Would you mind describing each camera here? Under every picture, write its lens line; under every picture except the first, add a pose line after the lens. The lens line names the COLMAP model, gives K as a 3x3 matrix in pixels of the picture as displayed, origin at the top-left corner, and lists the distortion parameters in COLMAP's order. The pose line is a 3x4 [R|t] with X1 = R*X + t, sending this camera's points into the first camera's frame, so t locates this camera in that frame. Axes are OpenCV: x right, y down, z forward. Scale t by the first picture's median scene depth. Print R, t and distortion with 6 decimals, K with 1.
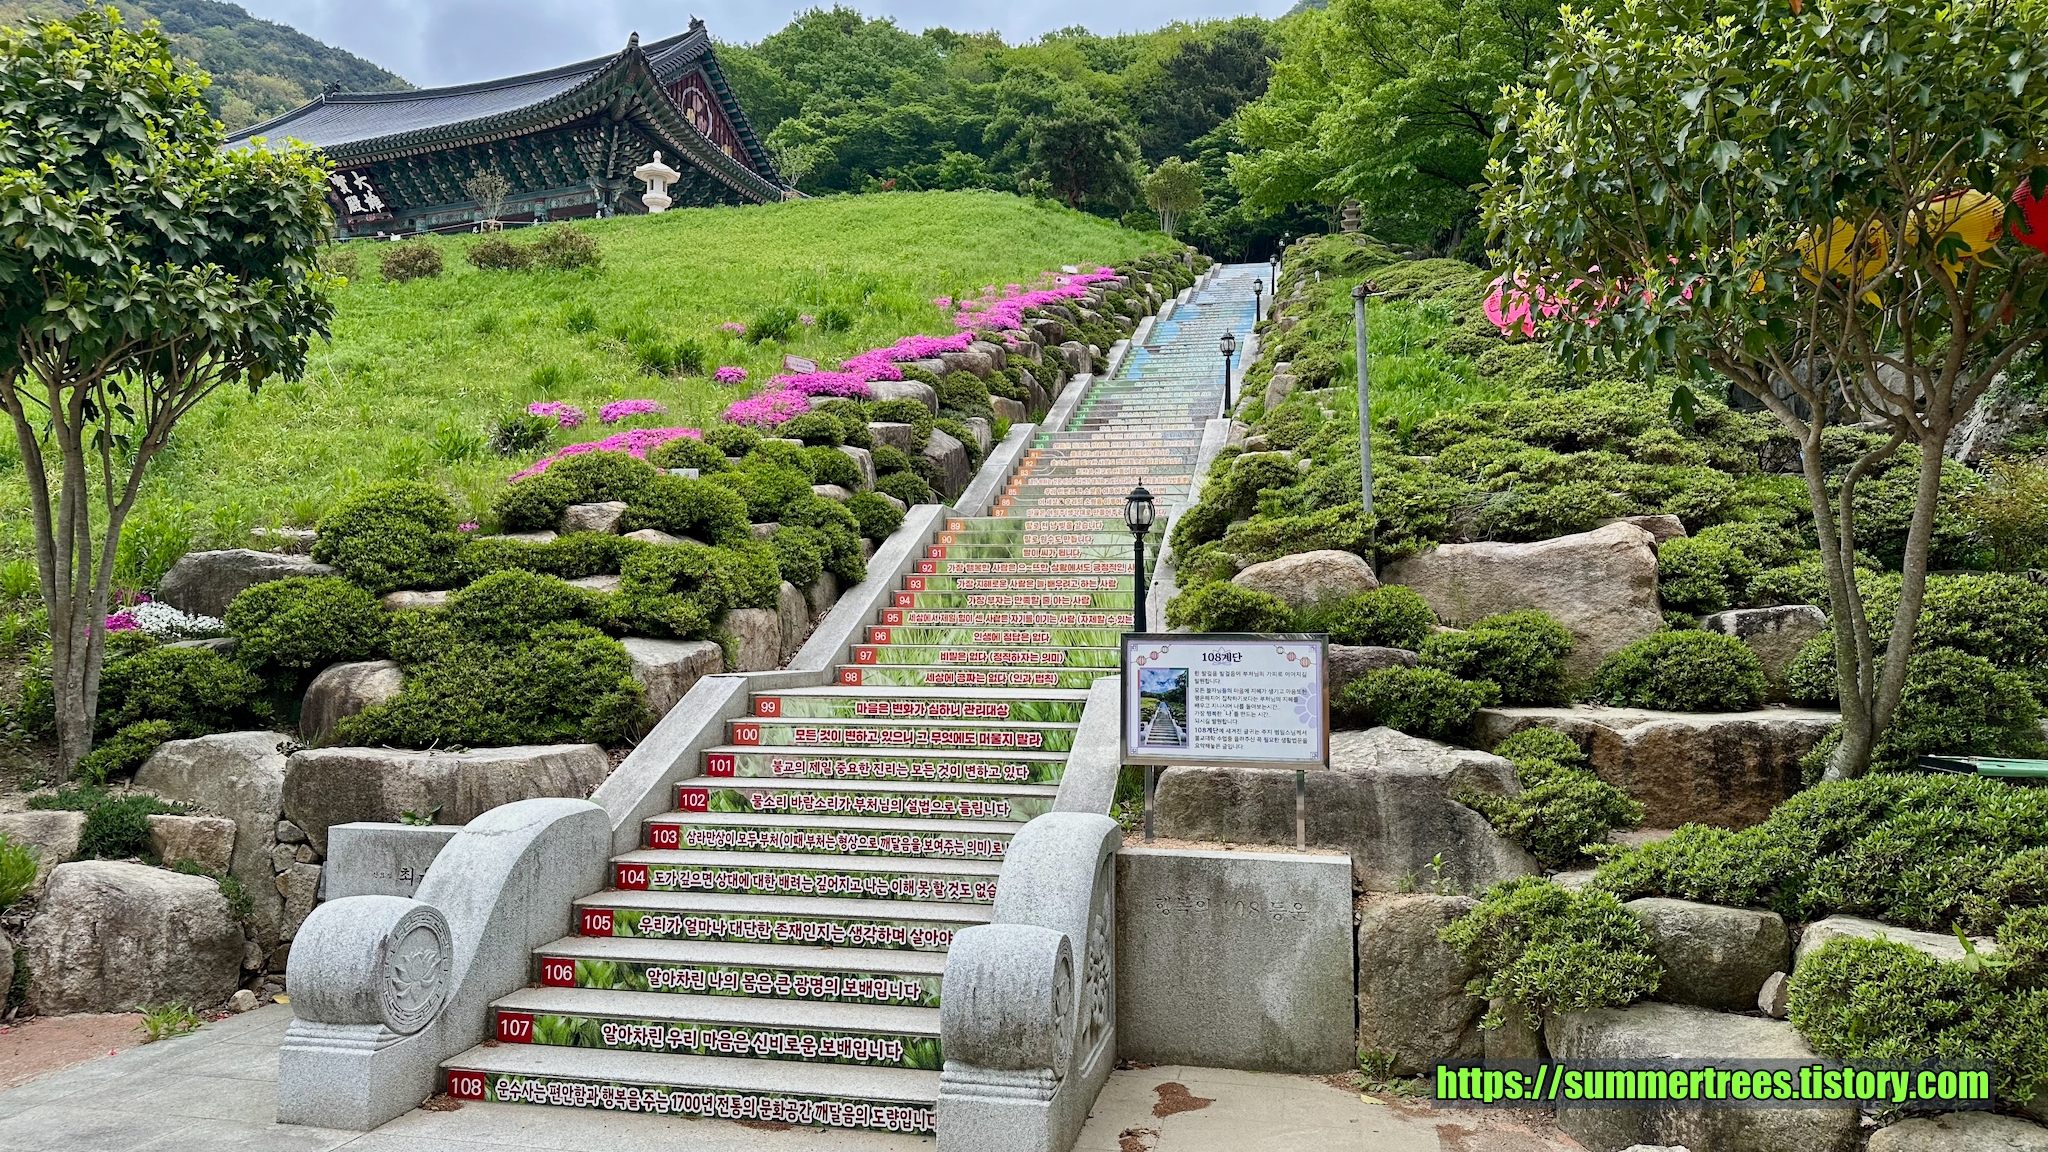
lens RADIAL K [[1454.5, 0, 1024.0], [0, 1454.5, 576.0], [0, 0, 1]] dist [0.001430, -0.004226]
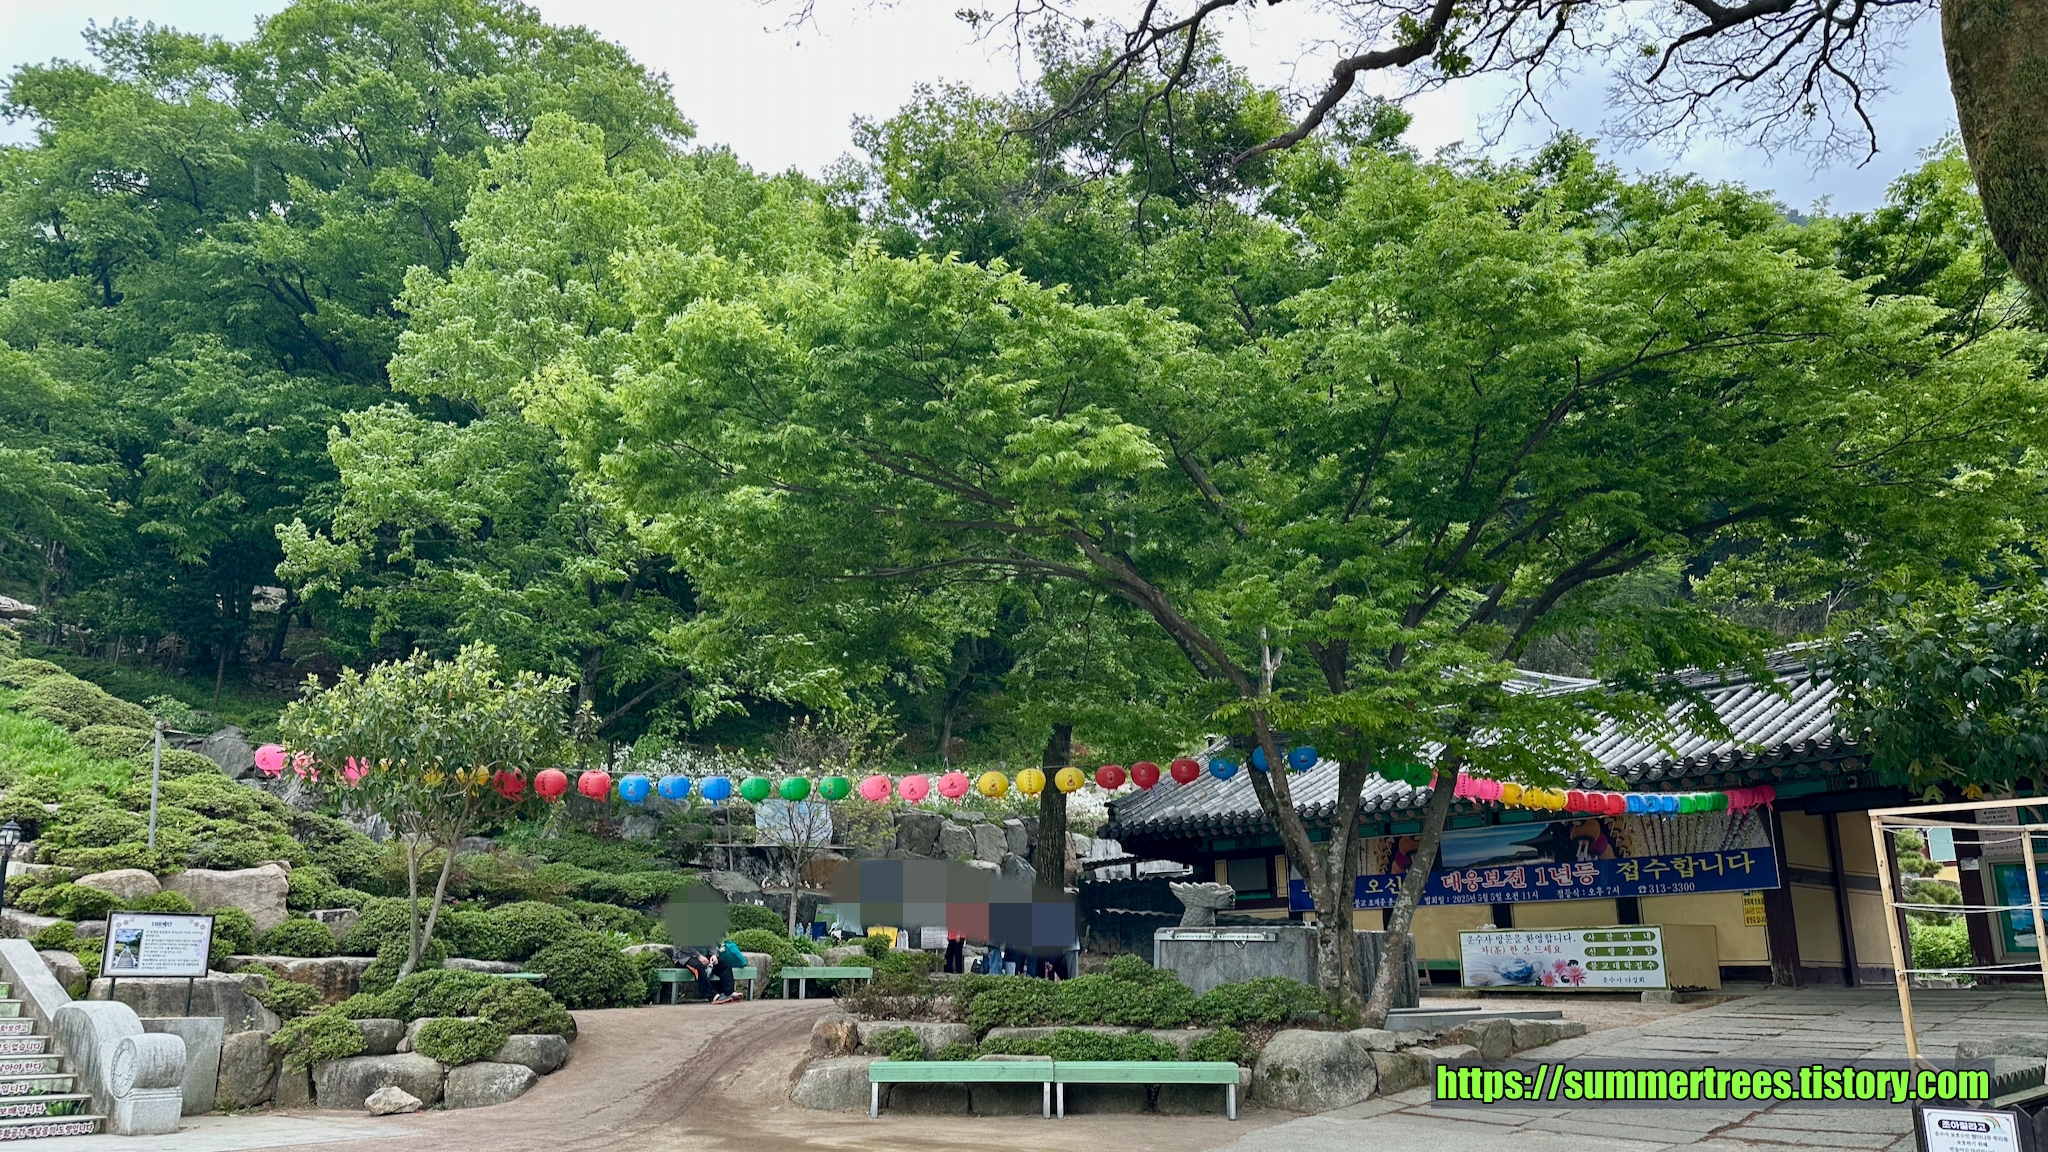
lens RADIAL K [[1454.5, 0, 1024.0], [0, 1454.5, 576.0], [0, 0, 1]] dist [0.001430, -0.004226]
pose [[0.417856, 0.234176, 0.877814, -1.197363], [-0.044592, 0.970332, -0.237631, 0.010231], [-0.907418, 0.060152, 0.415901, -0.955560]]
